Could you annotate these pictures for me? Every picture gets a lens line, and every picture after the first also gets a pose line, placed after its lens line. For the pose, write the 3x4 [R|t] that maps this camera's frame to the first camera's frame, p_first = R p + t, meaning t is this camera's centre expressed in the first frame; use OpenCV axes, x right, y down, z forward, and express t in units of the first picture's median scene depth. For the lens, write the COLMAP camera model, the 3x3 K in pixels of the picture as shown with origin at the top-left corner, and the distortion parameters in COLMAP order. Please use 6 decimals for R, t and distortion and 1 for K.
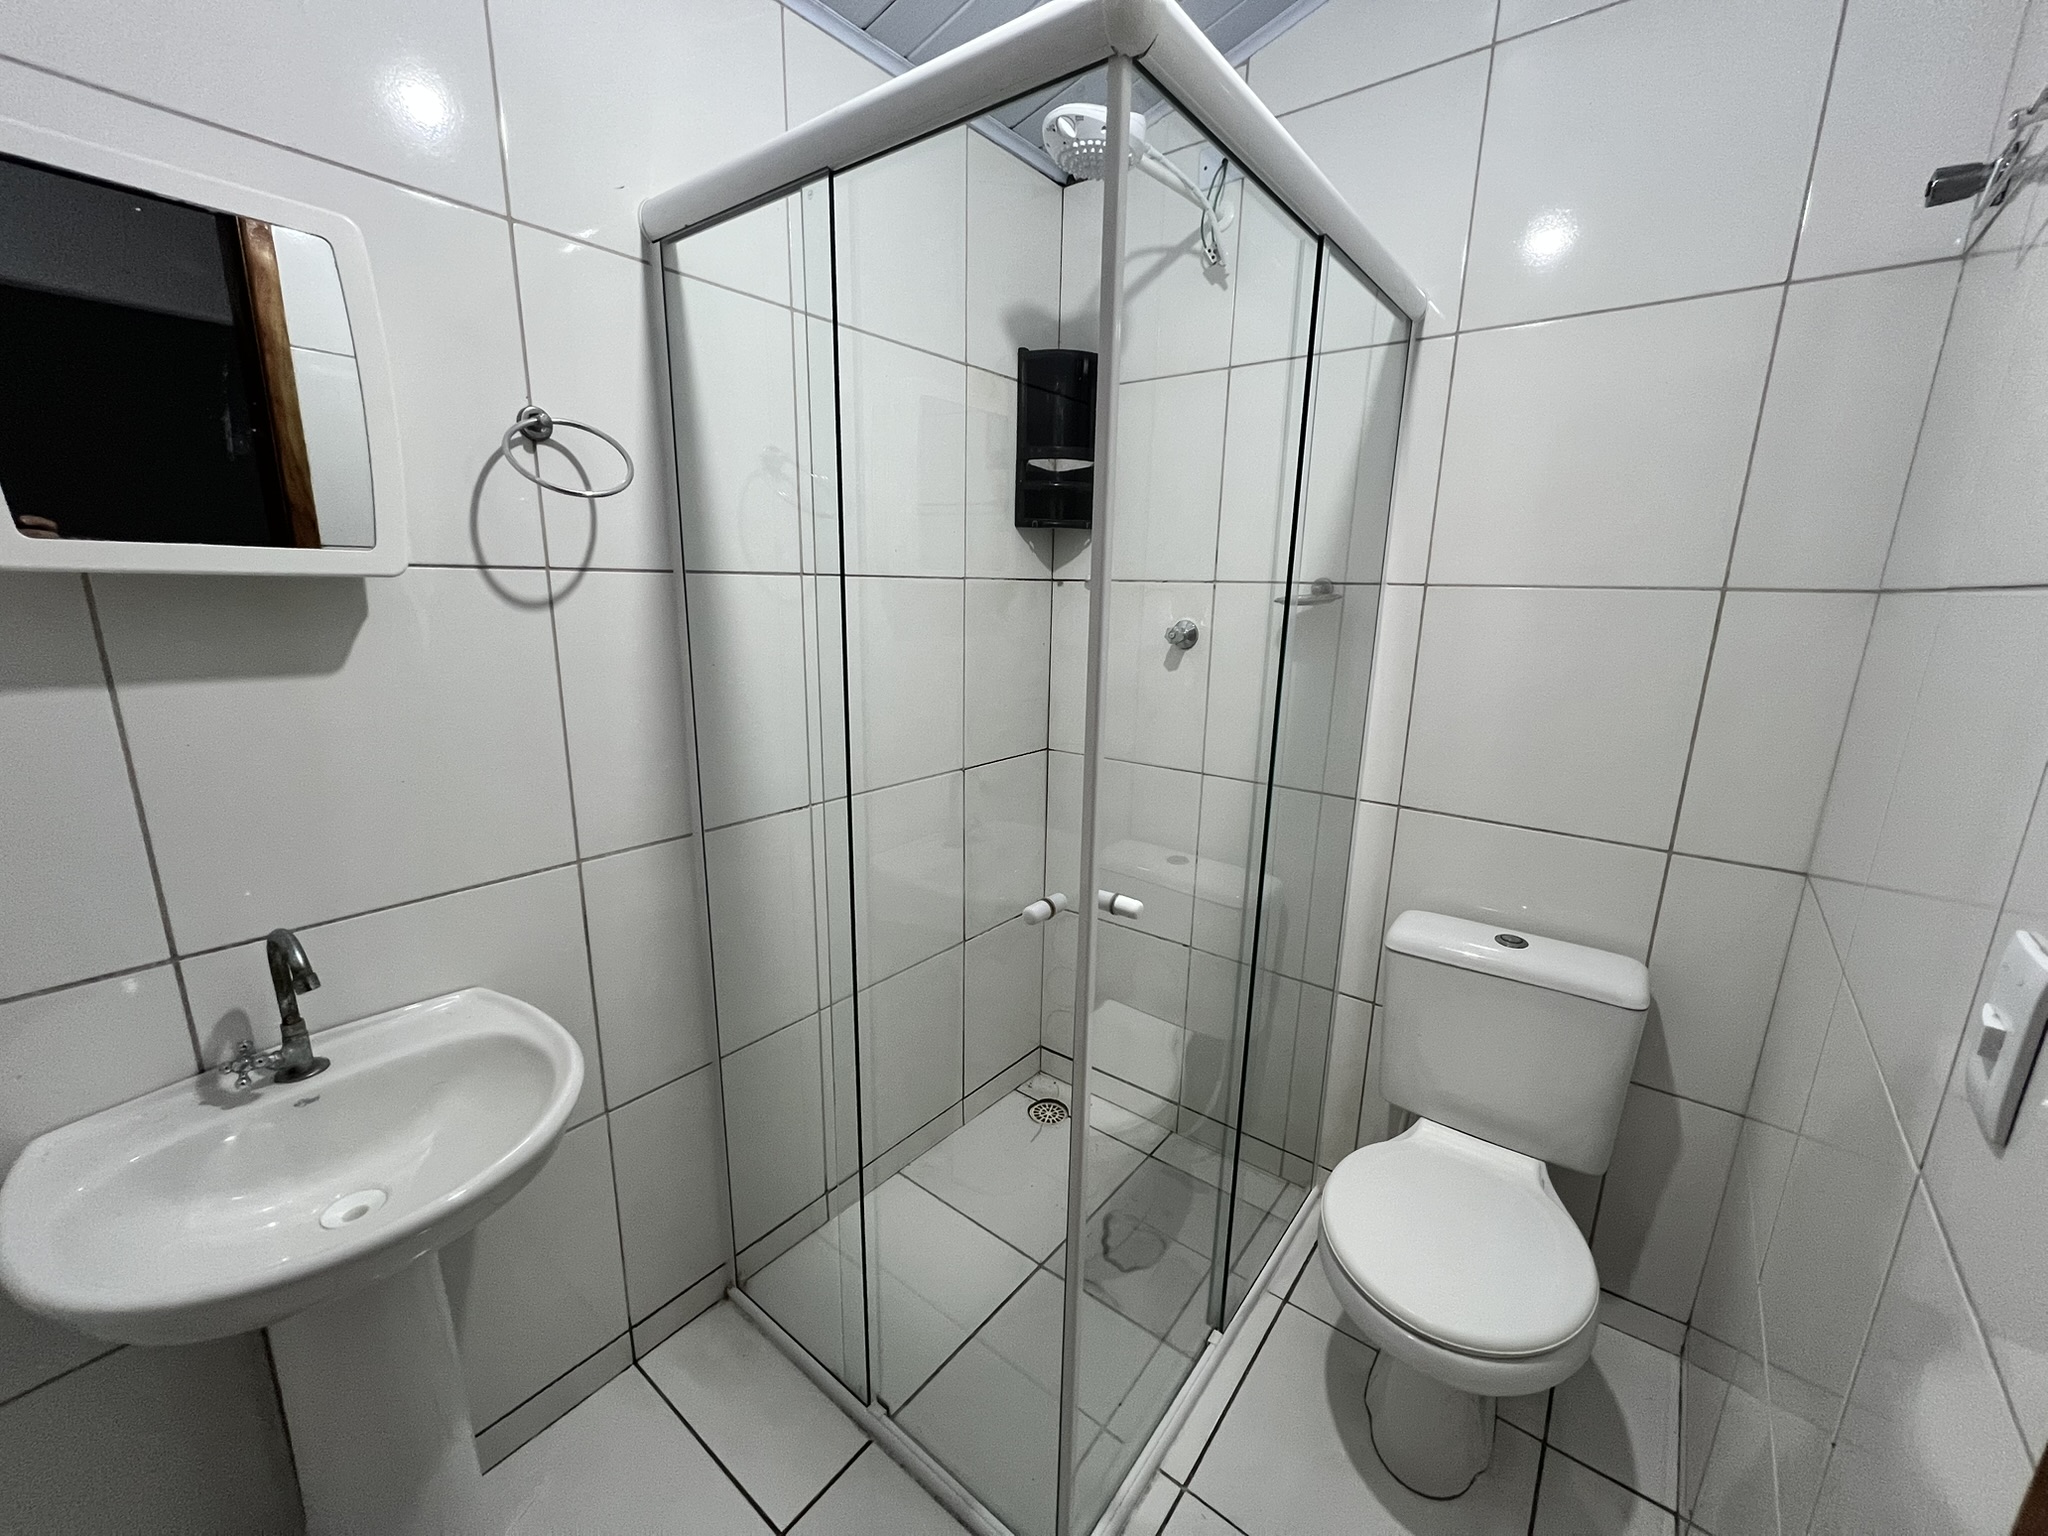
lens RADIAL K [[821.6, 0, 1022.8], [0, 821.6, 776.5], [0, 0, 1]] dist [0.000370, 0.000684]
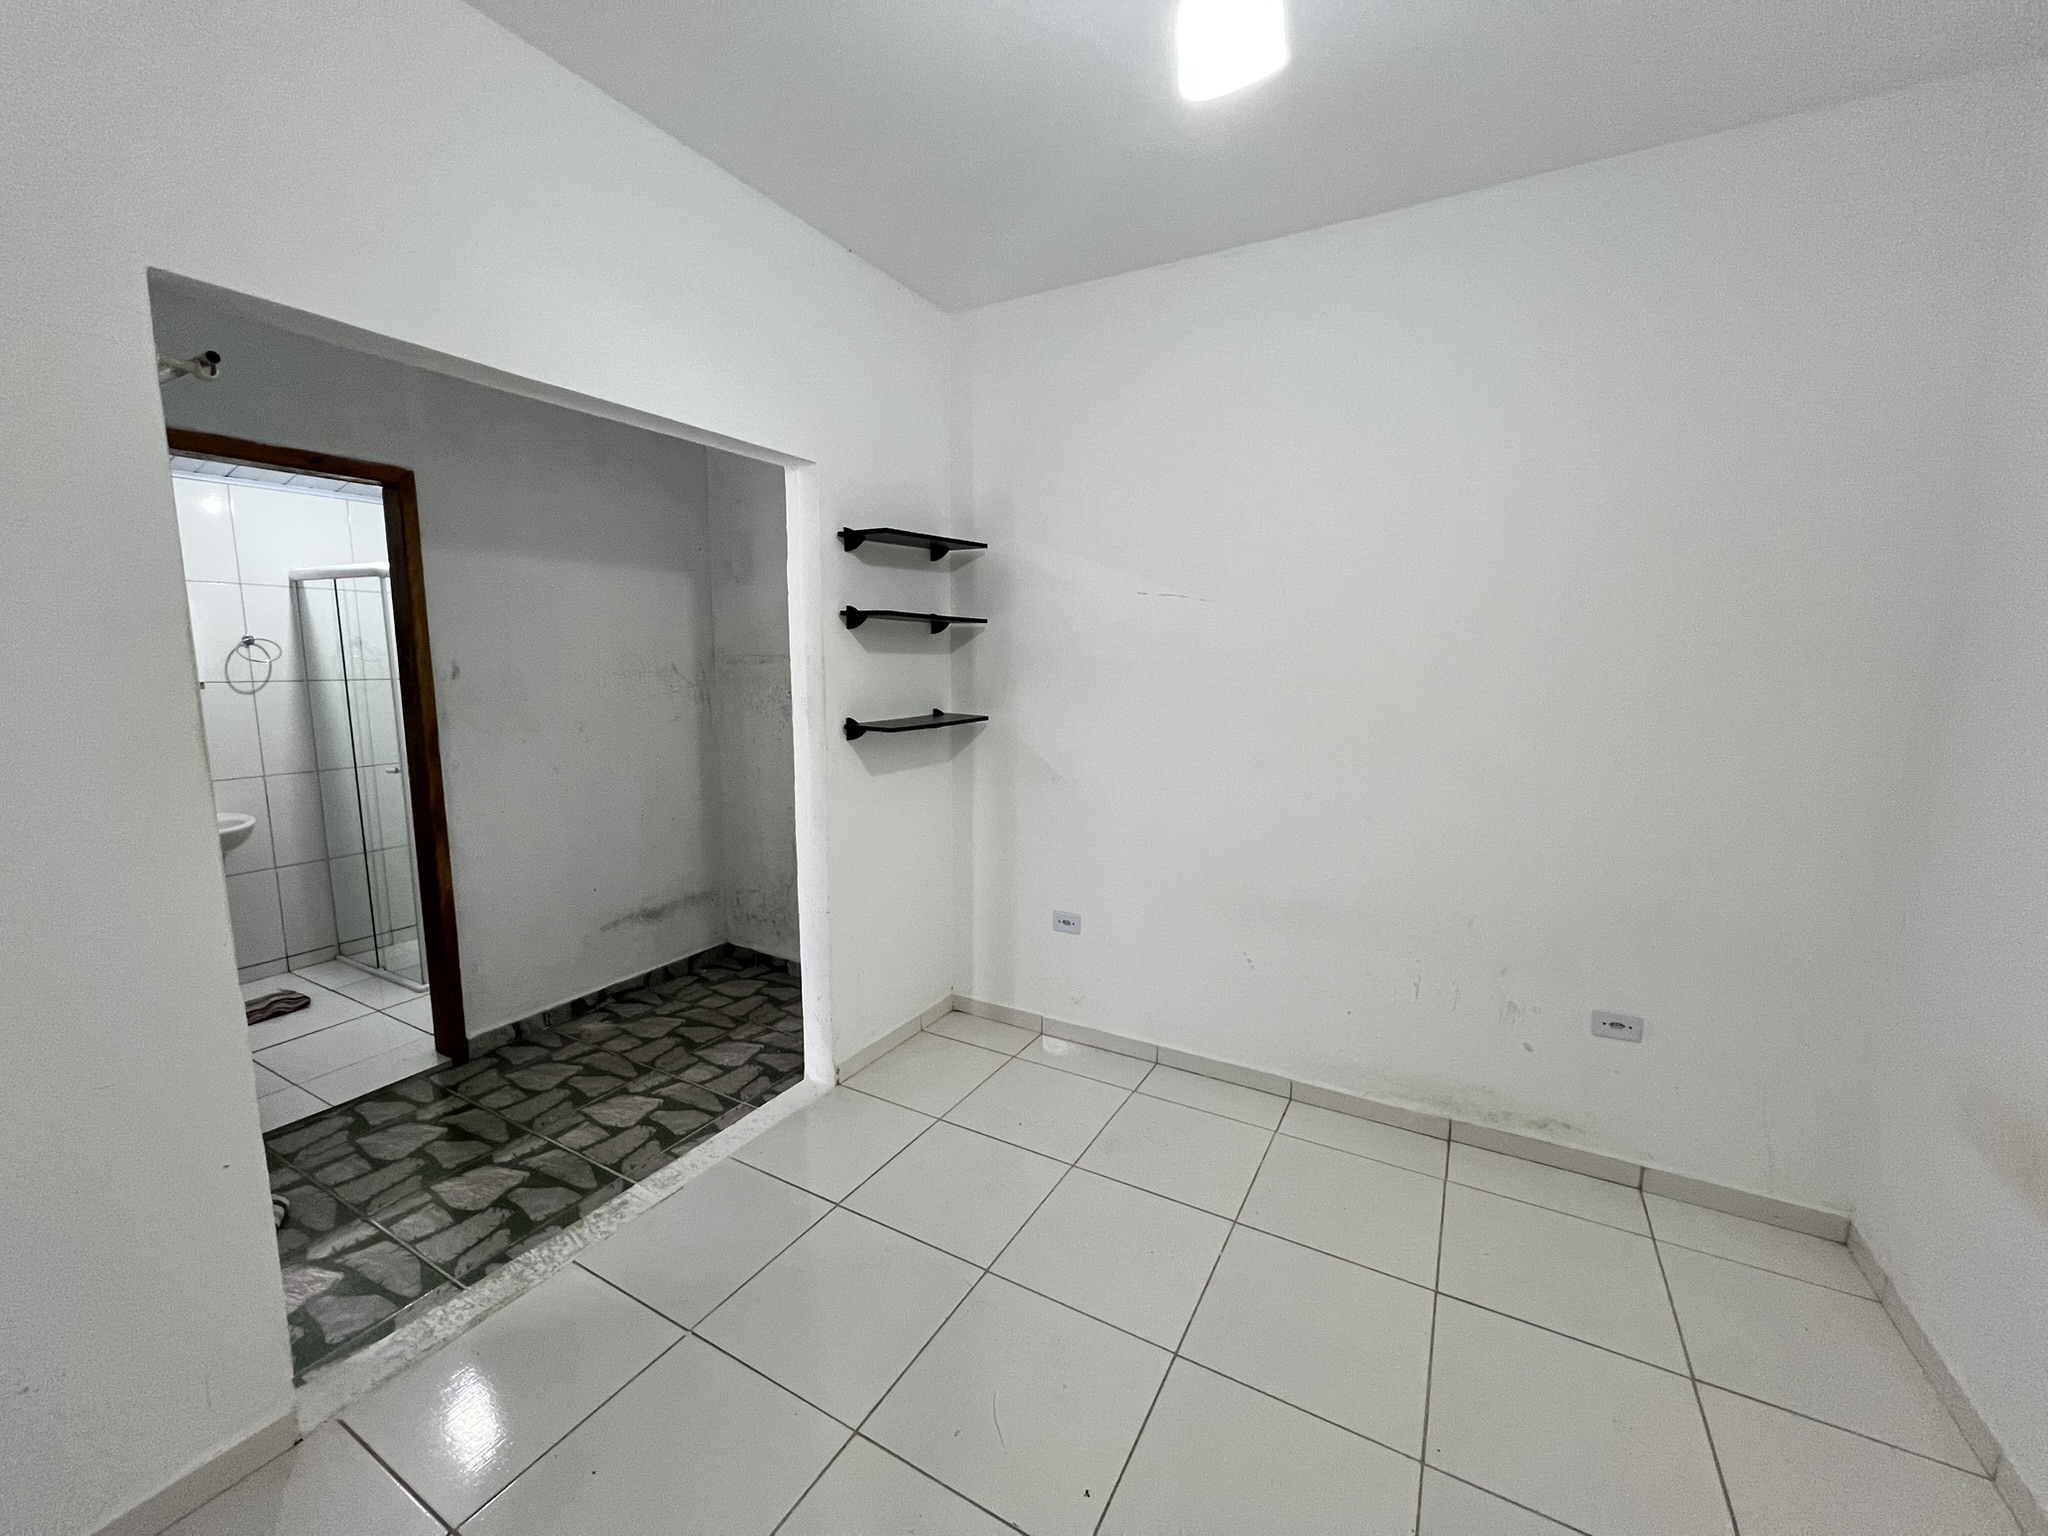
lens RADIAL K [[821.6, 0, 1029.7], [0, 821.6, 771.8], [0, 0, 1]] dist [0.000370, 0.000684]
pose [[0.988423, -0.031919, 0.148326, 1.884953], [0.044429, 0.995657, -0.081808, 0.482639], [-0.145071, 0.087451, 0.985549, -2.511791]]
